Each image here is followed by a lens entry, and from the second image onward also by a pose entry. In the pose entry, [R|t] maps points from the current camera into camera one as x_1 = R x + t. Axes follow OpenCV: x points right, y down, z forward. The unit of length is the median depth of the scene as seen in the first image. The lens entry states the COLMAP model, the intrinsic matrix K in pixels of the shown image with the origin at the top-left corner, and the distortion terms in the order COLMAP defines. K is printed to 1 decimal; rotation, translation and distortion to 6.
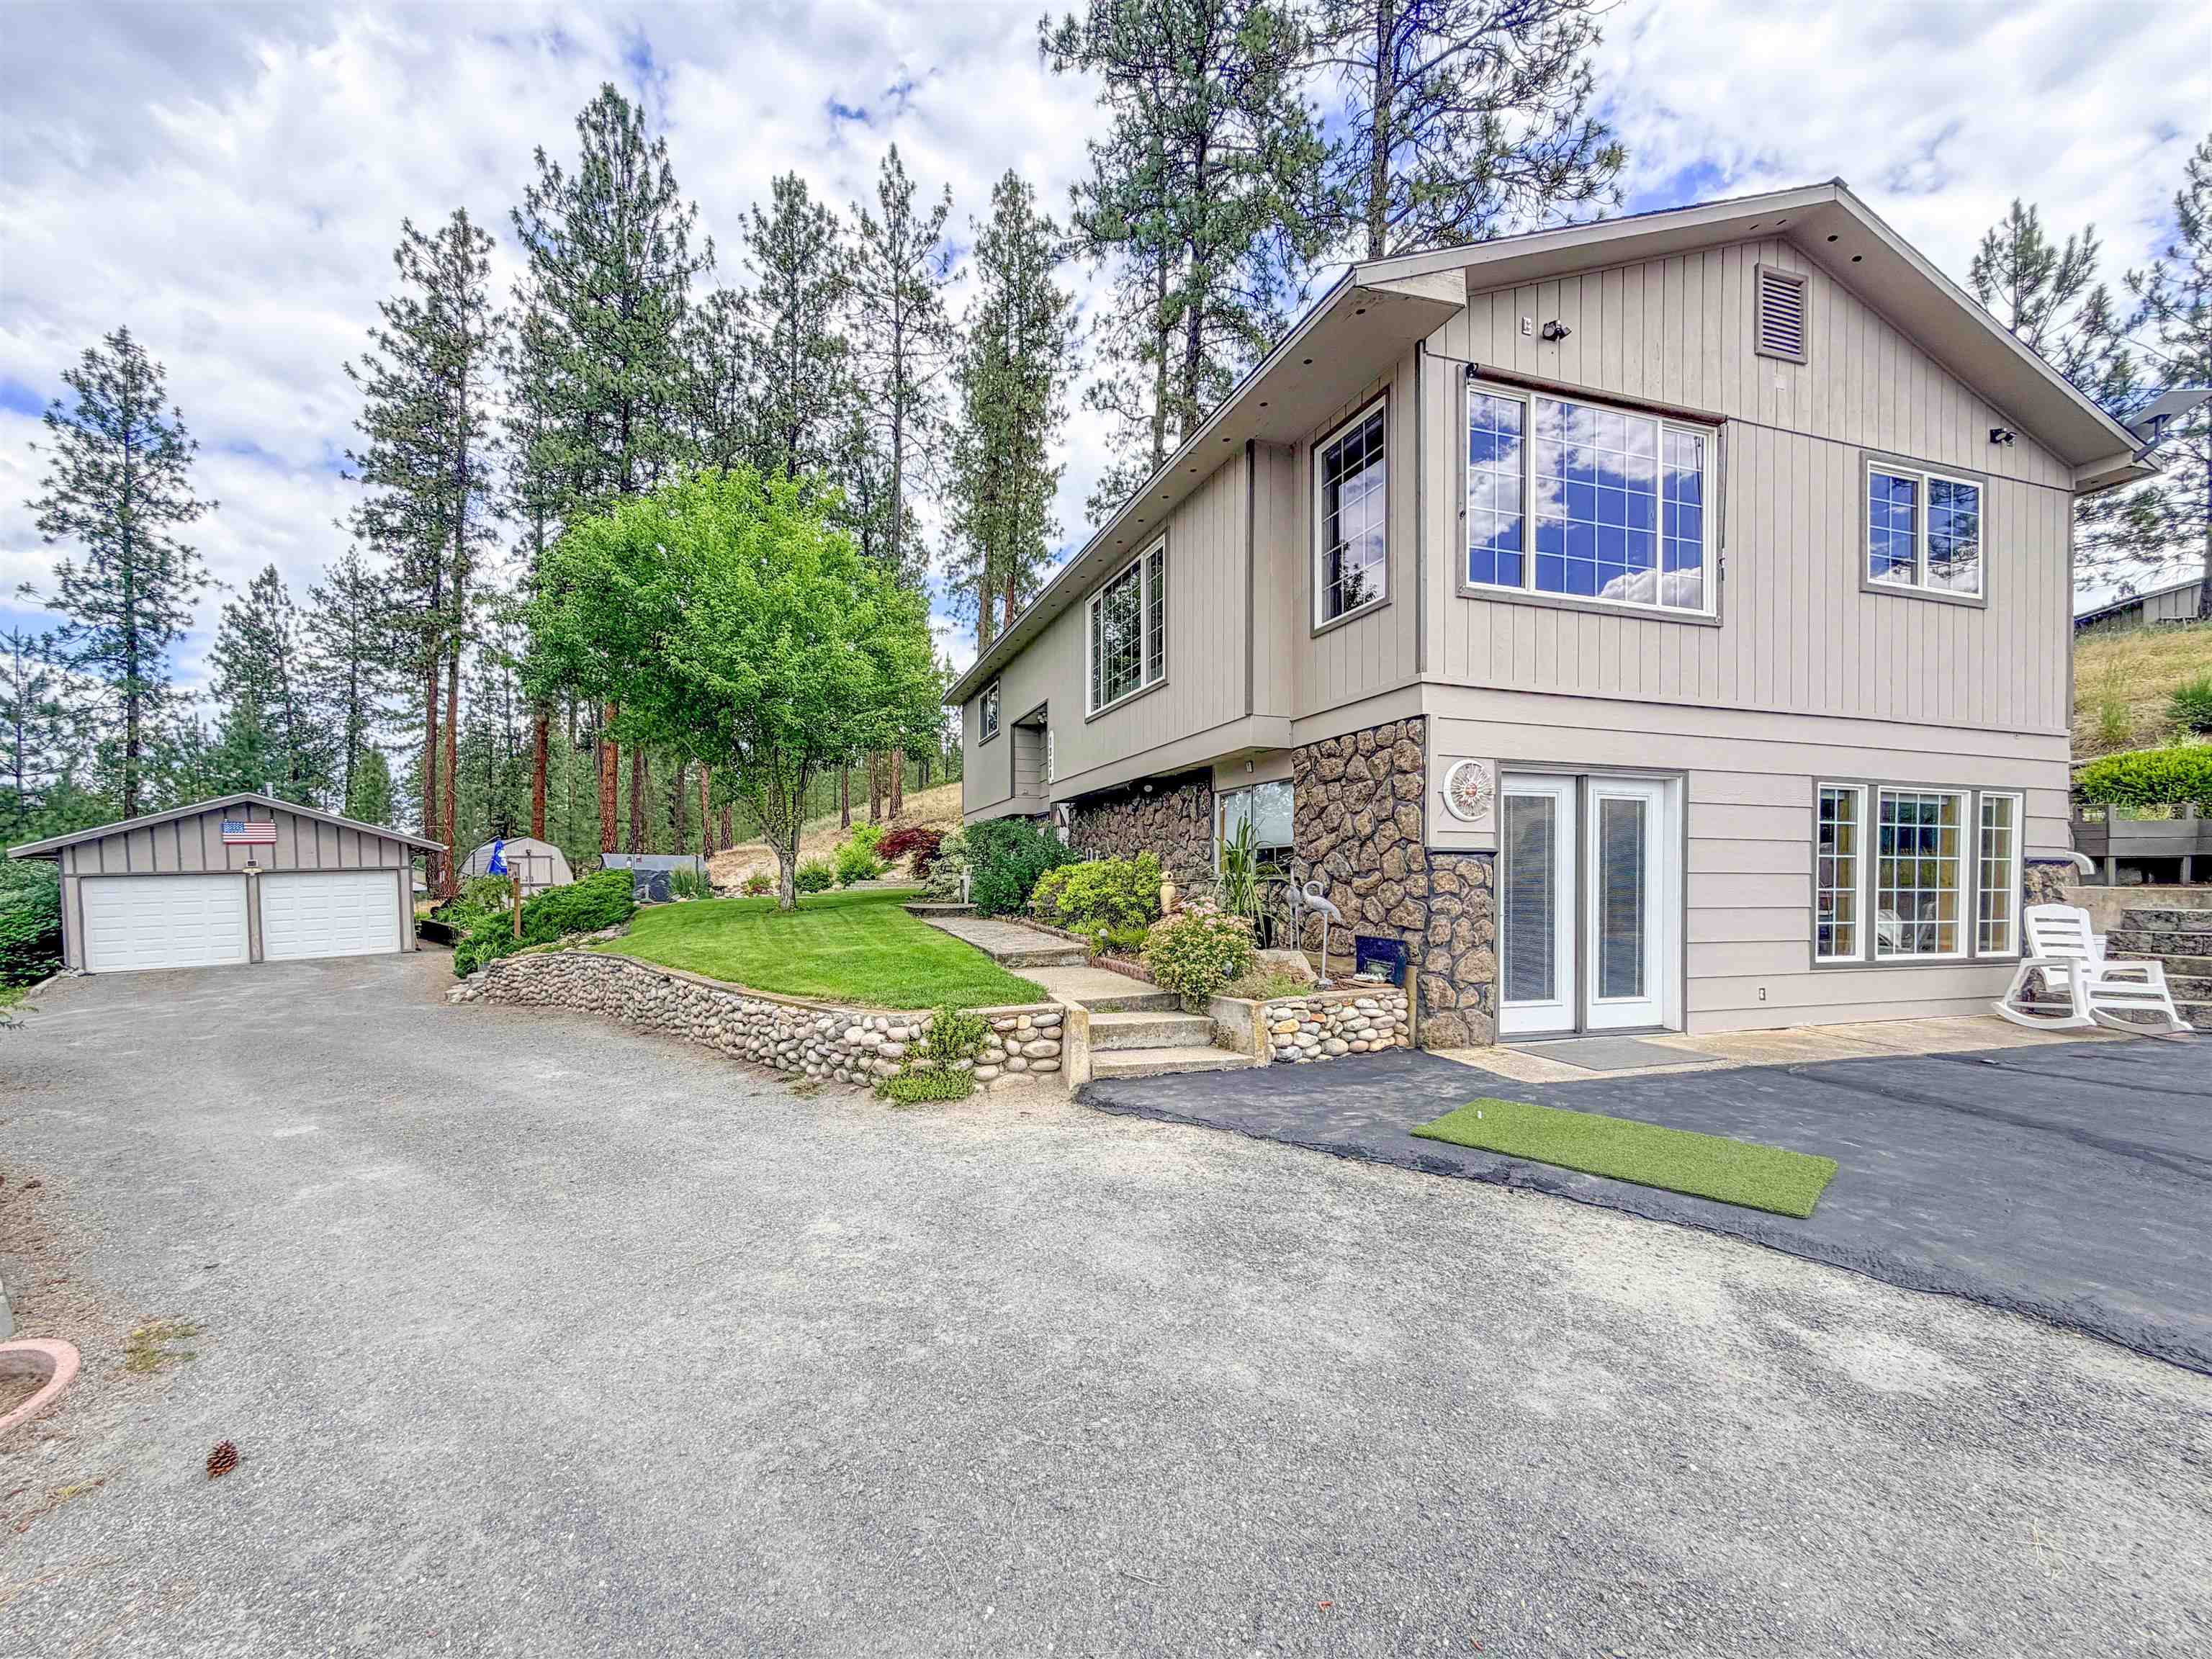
lens RADIAL K [[887.0, 0, 1059.9], [0, 887.0, 893.8], [0, 0, 1]] dist [0.000609, -0.000967]
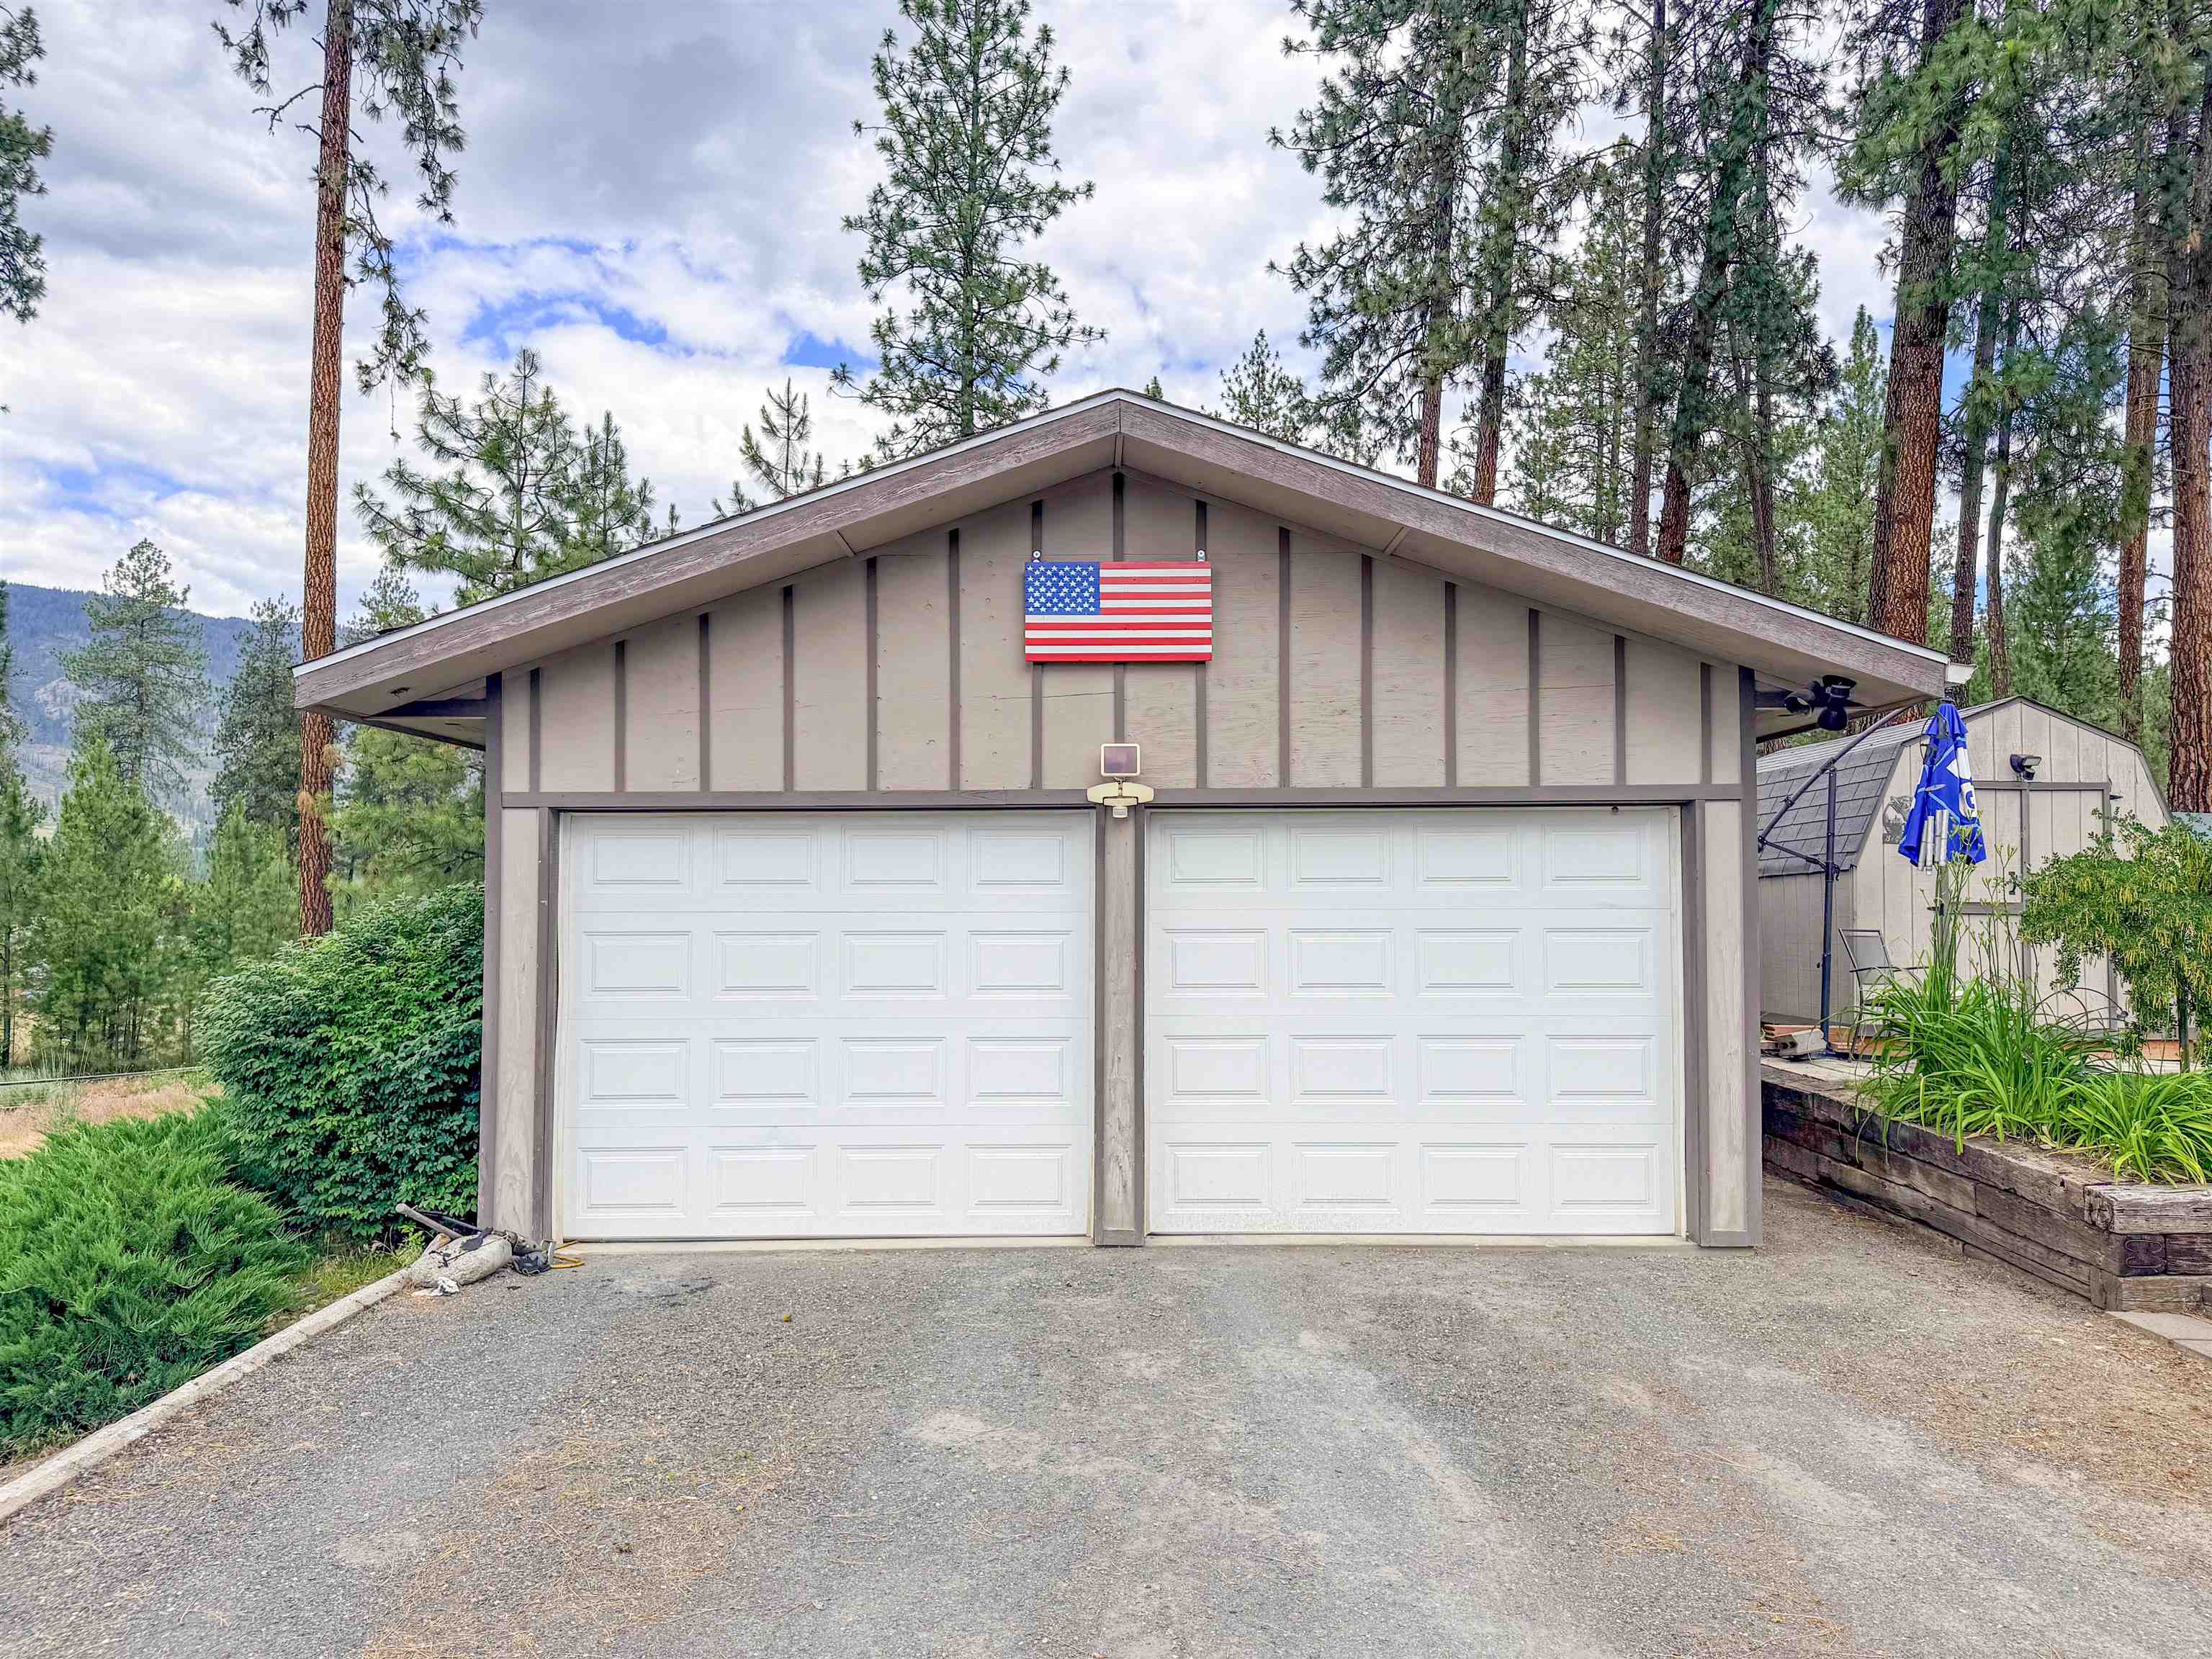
lens RADIAL K [[1550.7, 0, 1117.1], [0, 1550.7, 851.9], [0, 0, 1]] dist [0.039307, -0.047187]
pose [[0.742790, 0.001917, -0.669522, -0.618327], [-0.042096, 0.998151, -0.043845, 0.002459], [0.668200, 0.060751, 0.741497, 0.676619]]
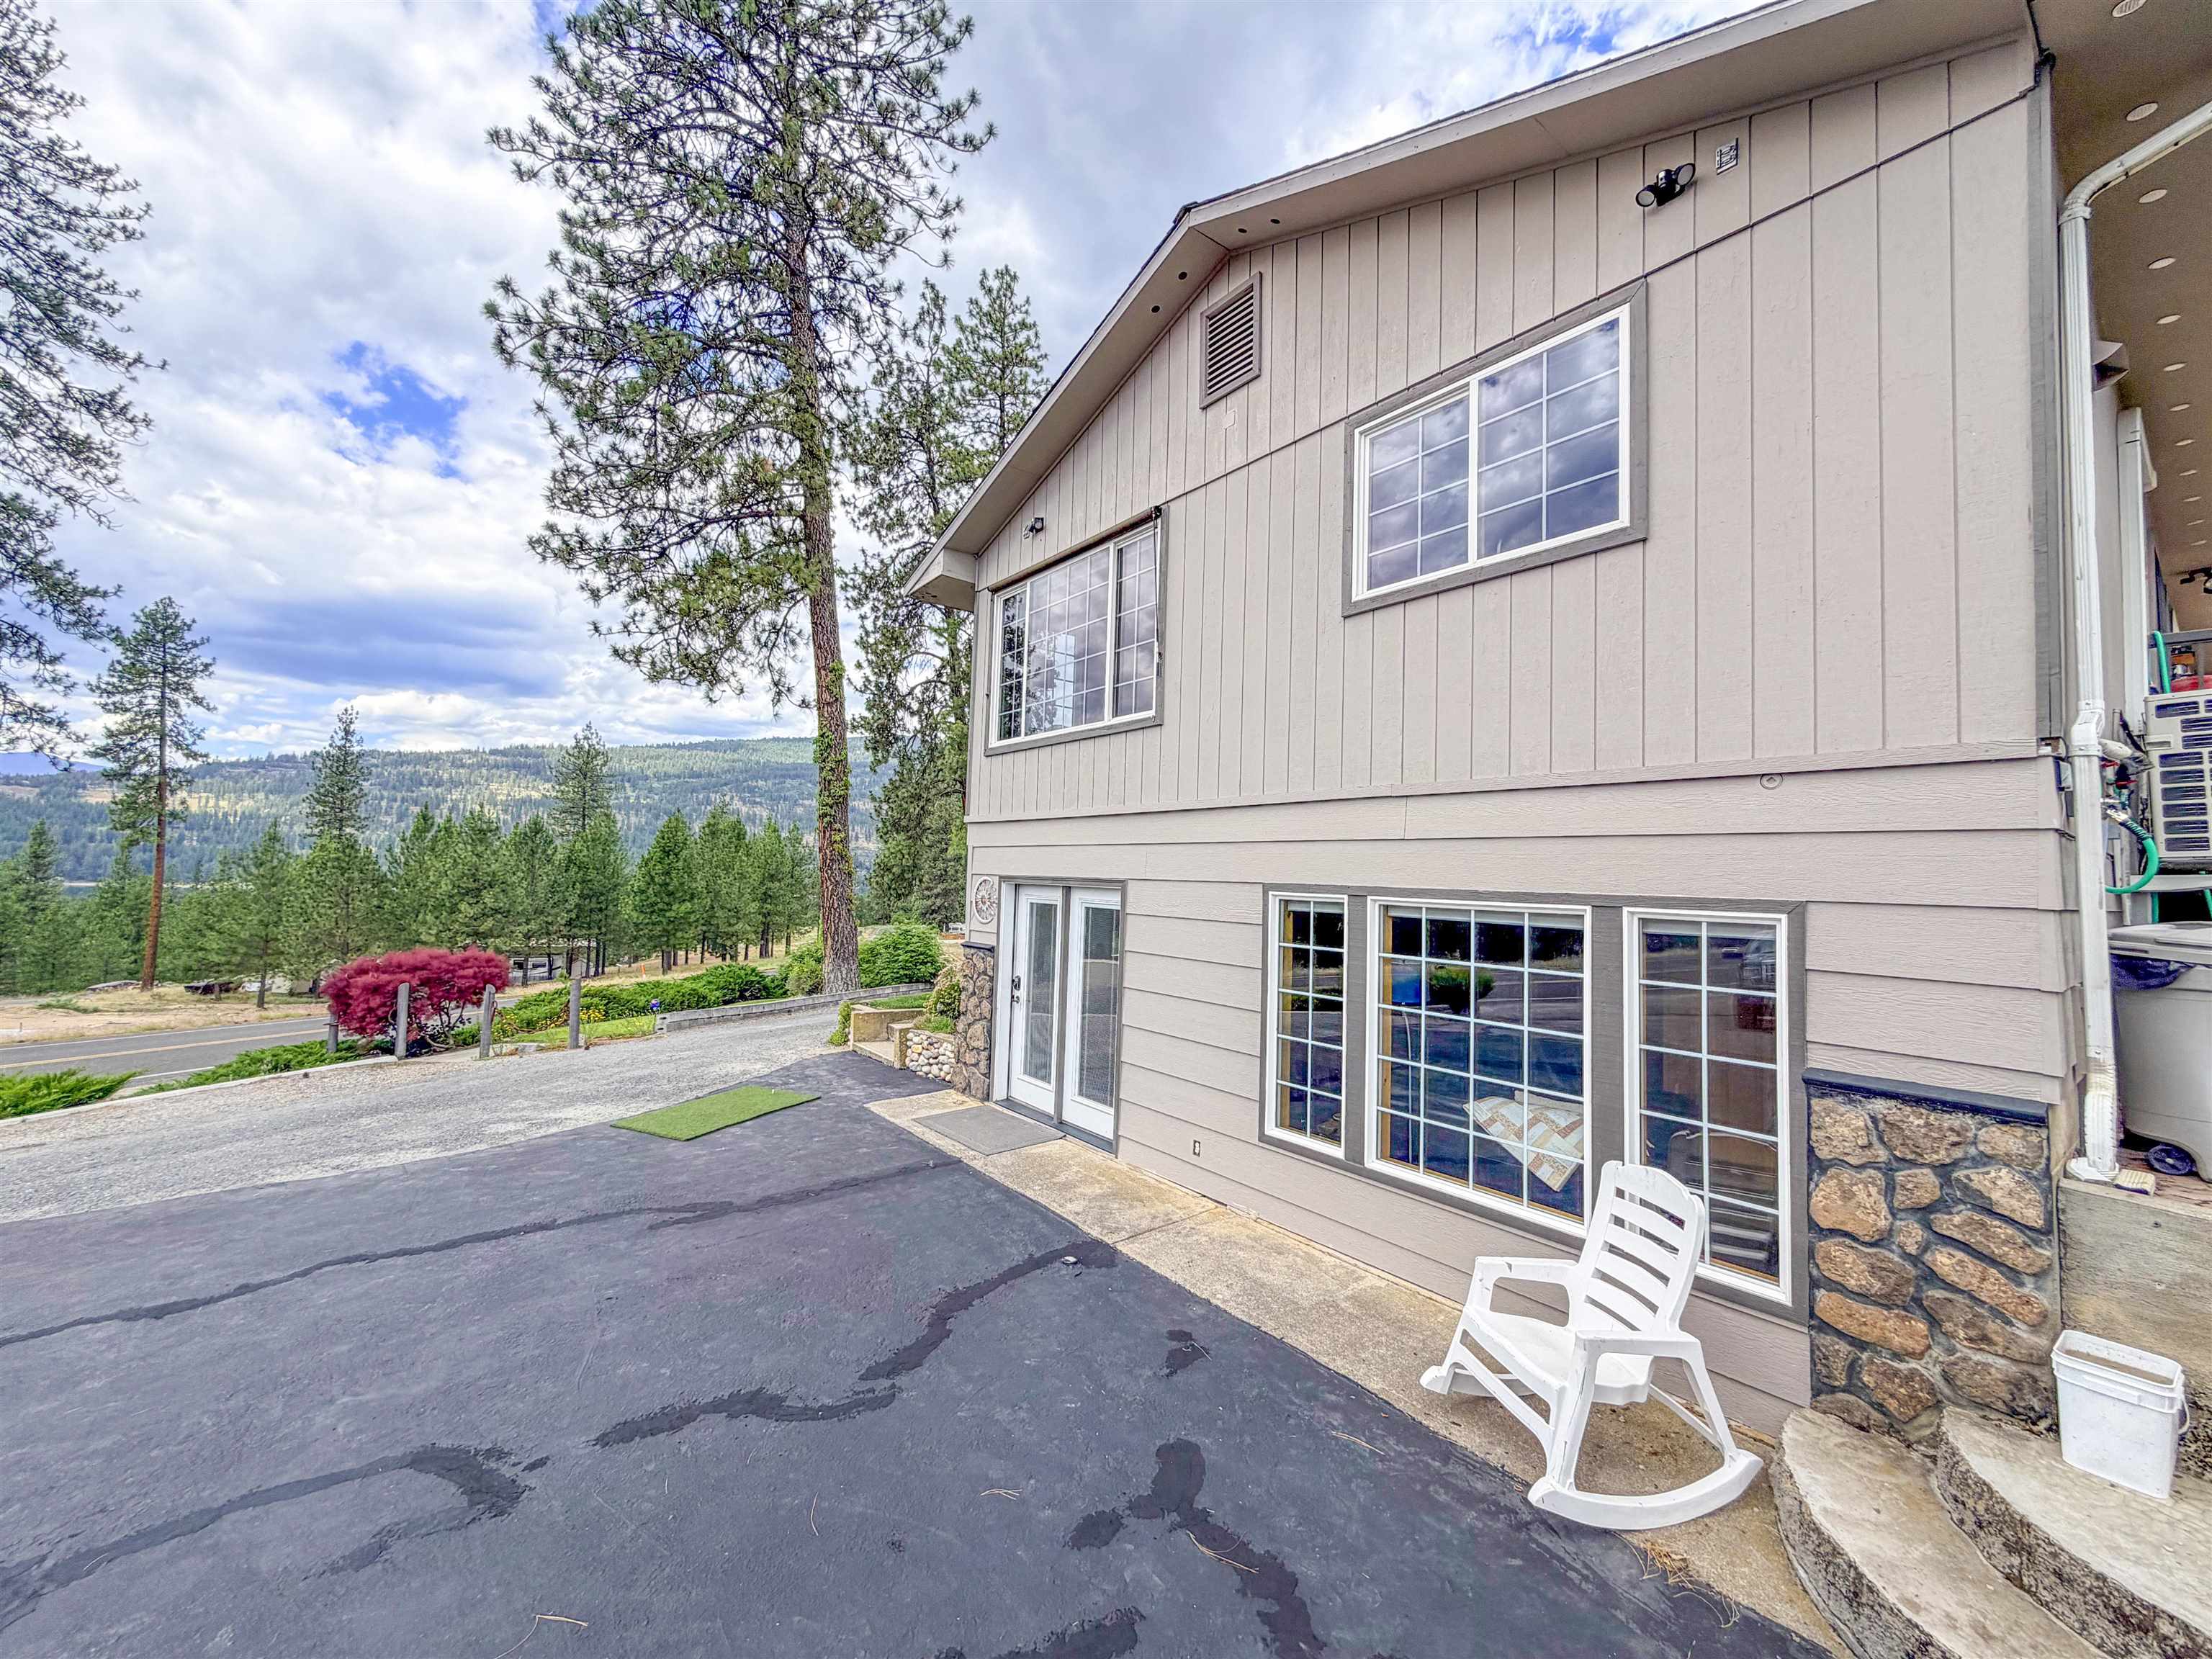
lens RADIAL K [[887.0, 0, 1112.7], [0, 887.0, 834.8], [0, 0, 1]] dist [0.000609, -0.000967]
pose [[0.356397, -0.037759, -0.933571, 0.489965], [-0.041700, 0.997545, -0.056266, -0.040714], [0.933403, 0.058983, 0.353948, 0.195733]]
